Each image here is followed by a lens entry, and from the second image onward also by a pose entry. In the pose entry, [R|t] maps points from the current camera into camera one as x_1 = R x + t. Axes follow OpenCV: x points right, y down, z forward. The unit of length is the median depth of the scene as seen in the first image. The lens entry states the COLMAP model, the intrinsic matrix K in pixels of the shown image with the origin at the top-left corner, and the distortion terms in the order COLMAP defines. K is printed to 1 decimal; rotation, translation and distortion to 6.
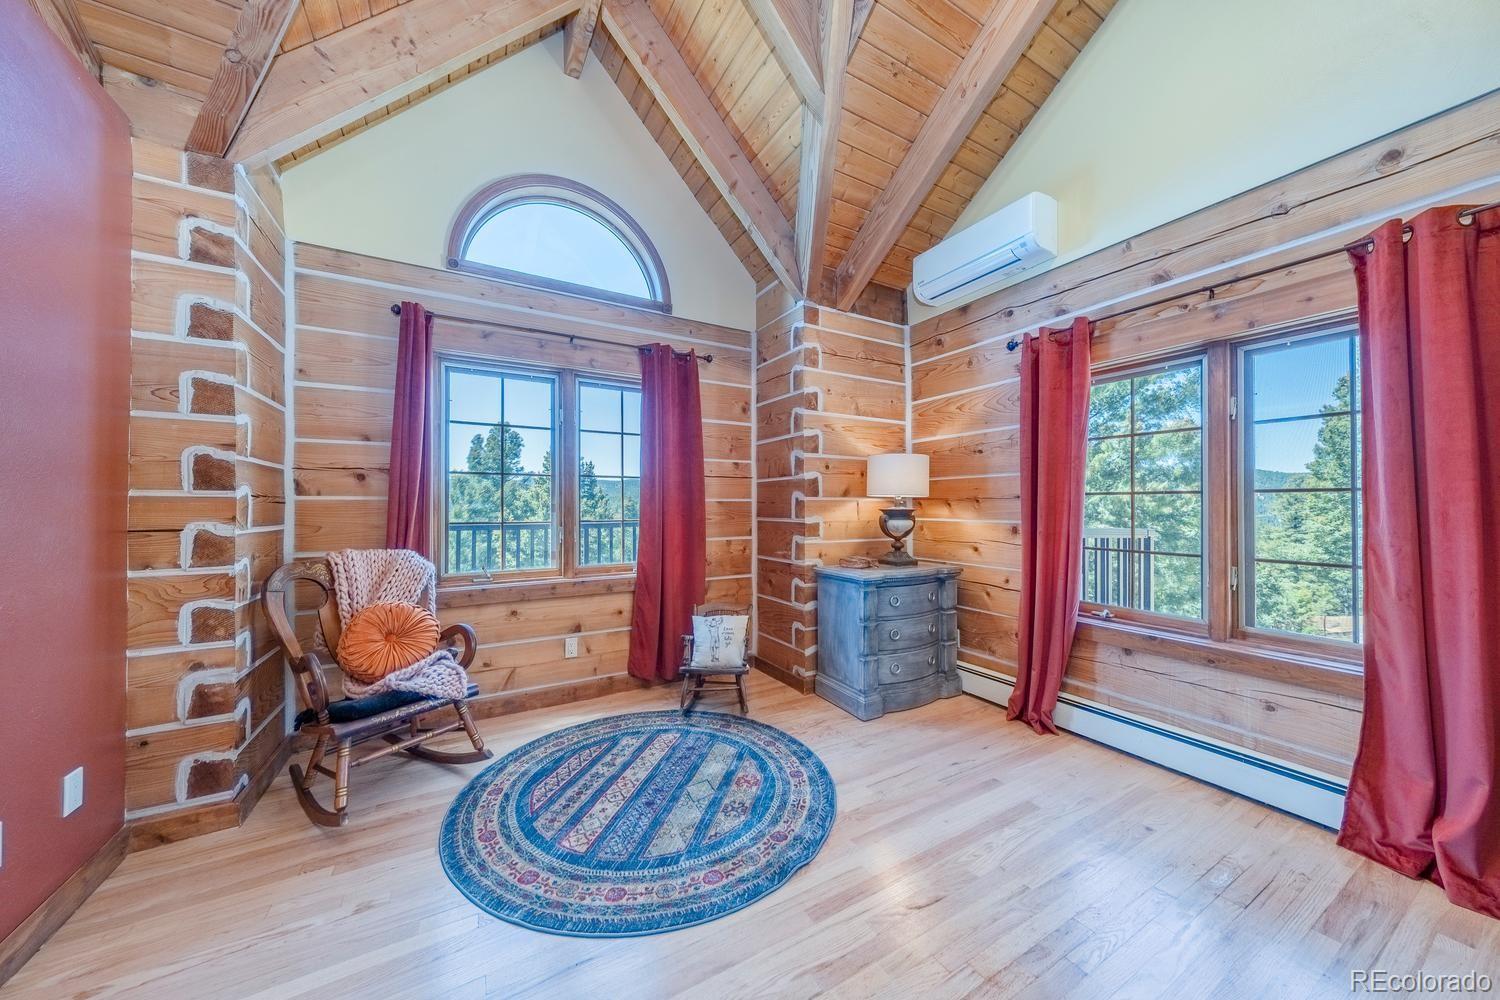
lens RADIAL K [[504.5, 0, 761.0], [0, 504.5, 495.9], [0, 0, 1]] dist [0.001481, 0.000069]
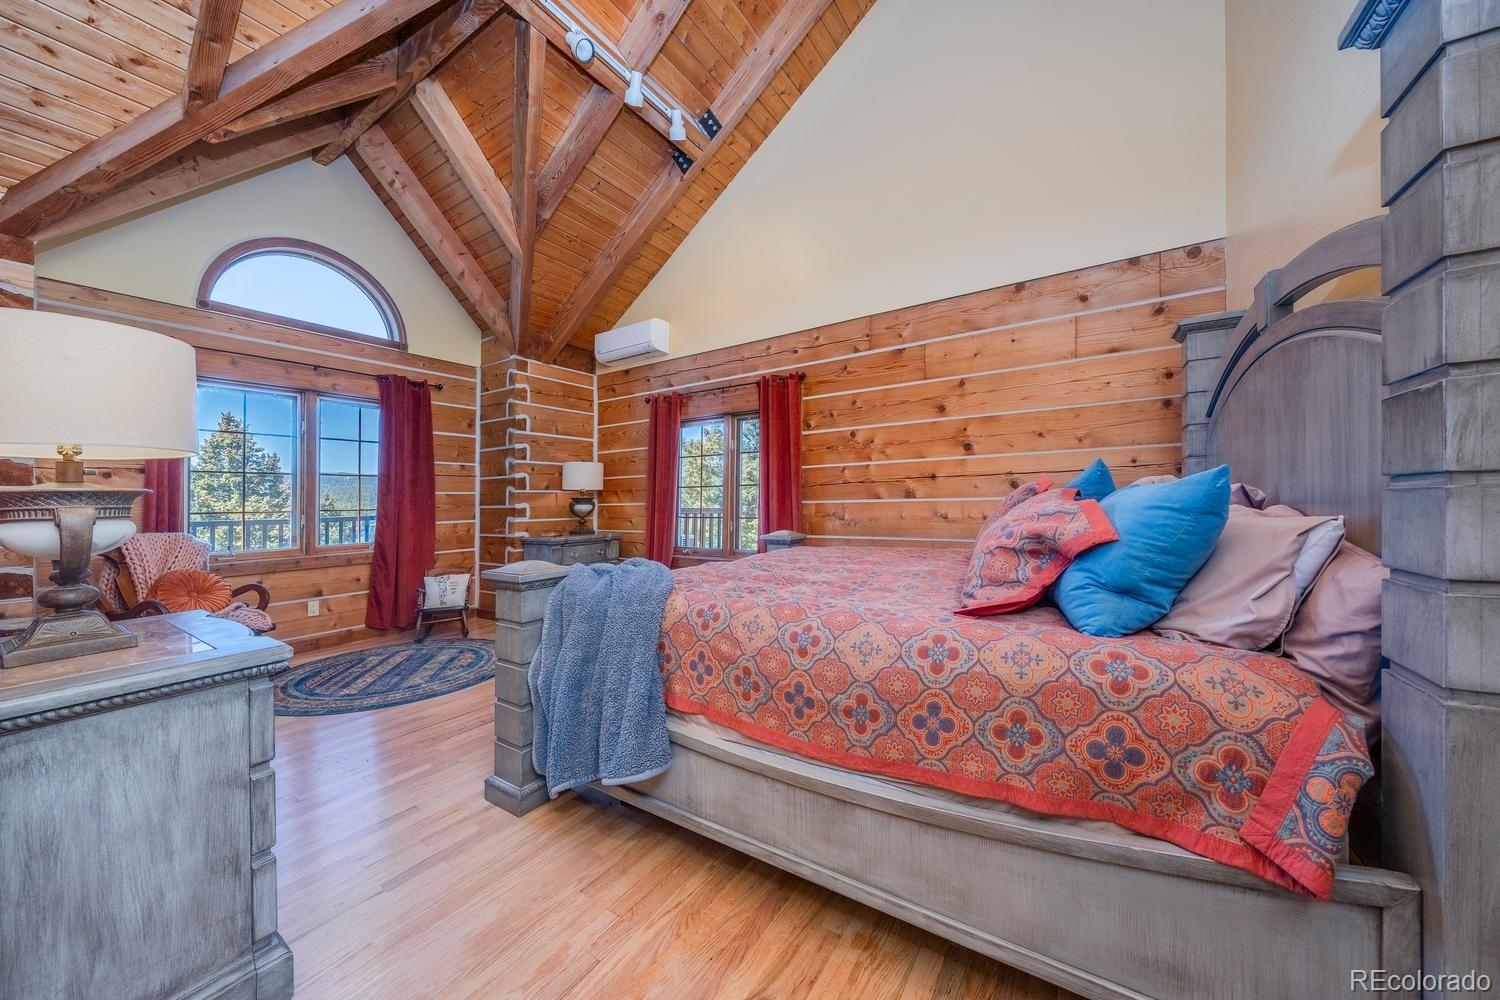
lens RADIAL K [[504.5, 0, 743.8], [0, 504.5, 475.7], [0, 0, 1]] dist [-0.000859, -0.000078]
pose [[0.900675, 0.007386, 0.434431, 0.047235], [0.006589, 0.999508, -0.030655, 0.009108], [-0.434444, 0.030473, 0.900183, -0.596219]]
